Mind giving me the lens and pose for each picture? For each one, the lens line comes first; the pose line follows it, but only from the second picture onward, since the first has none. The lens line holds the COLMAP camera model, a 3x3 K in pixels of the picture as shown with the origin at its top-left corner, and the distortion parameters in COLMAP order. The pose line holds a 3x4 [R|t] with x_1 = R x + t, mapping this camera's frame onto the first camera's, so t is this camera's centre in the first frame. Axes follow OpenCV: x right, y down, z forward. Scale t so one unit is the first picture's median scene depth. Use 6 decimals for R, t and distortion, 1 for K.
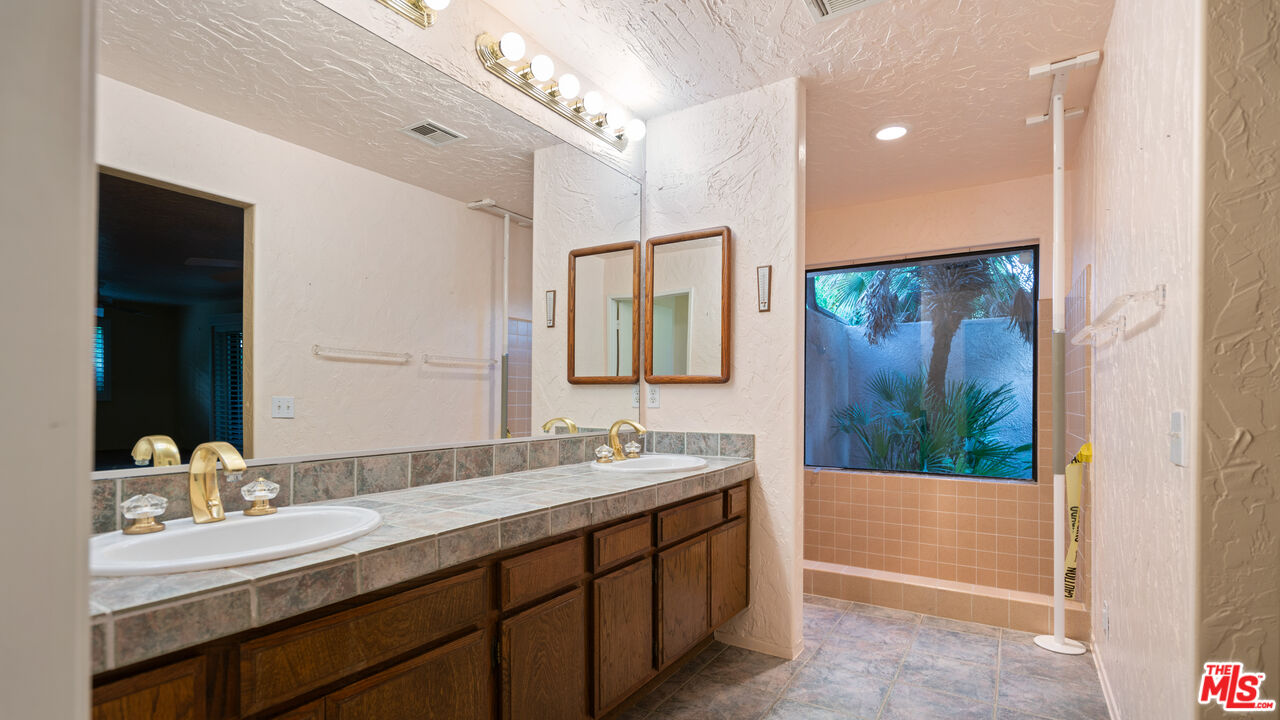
lens RADIAL K [[619.2, 0, 636.2], [0, 619.2, 372.7], [0, 0, 1]] dist [-0.027172, 0.027562]
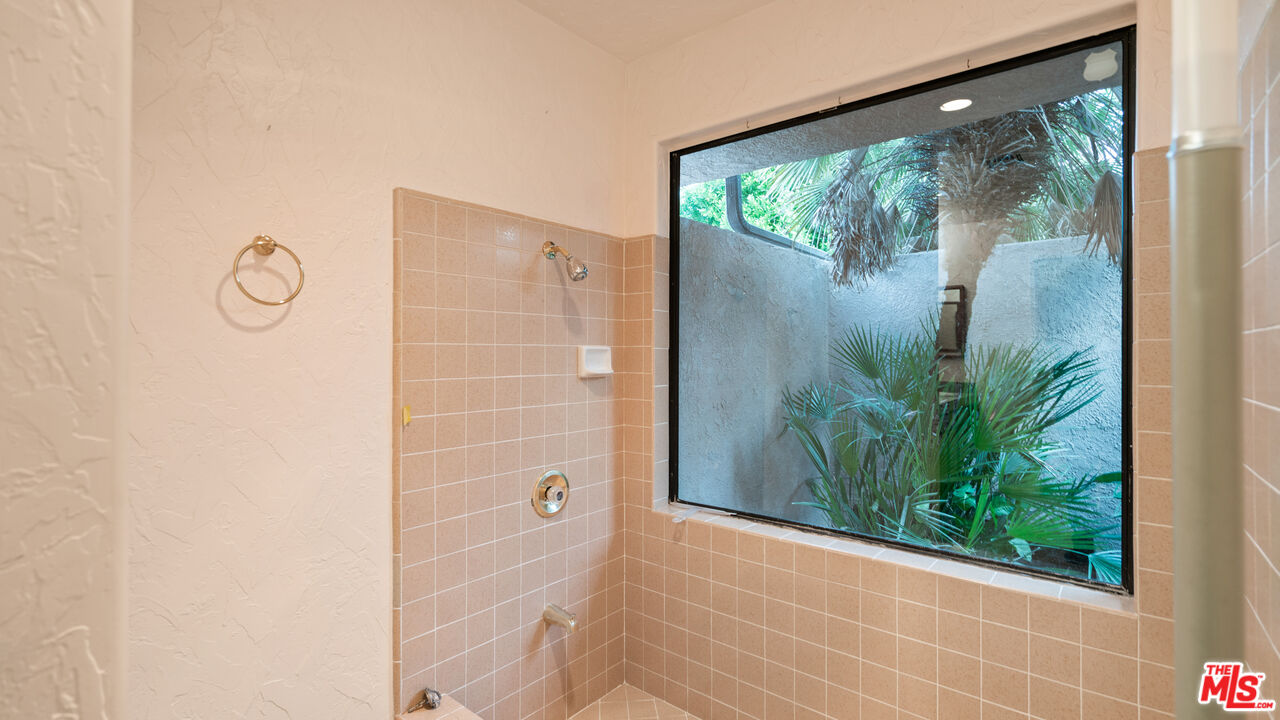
lens RADIAL K [[601.1, 0, 638.4], [0, 601.1, 333.8], [0, 0, 1]] dist [-0.000109, 0.000303]
pose [[0.990991, -0.007469, -0.133719, 0.525612], [0.008059, 0.999960, 0.003876, -0.005099], [0.133684, -0.004919, 0.991012, 0.773099]]
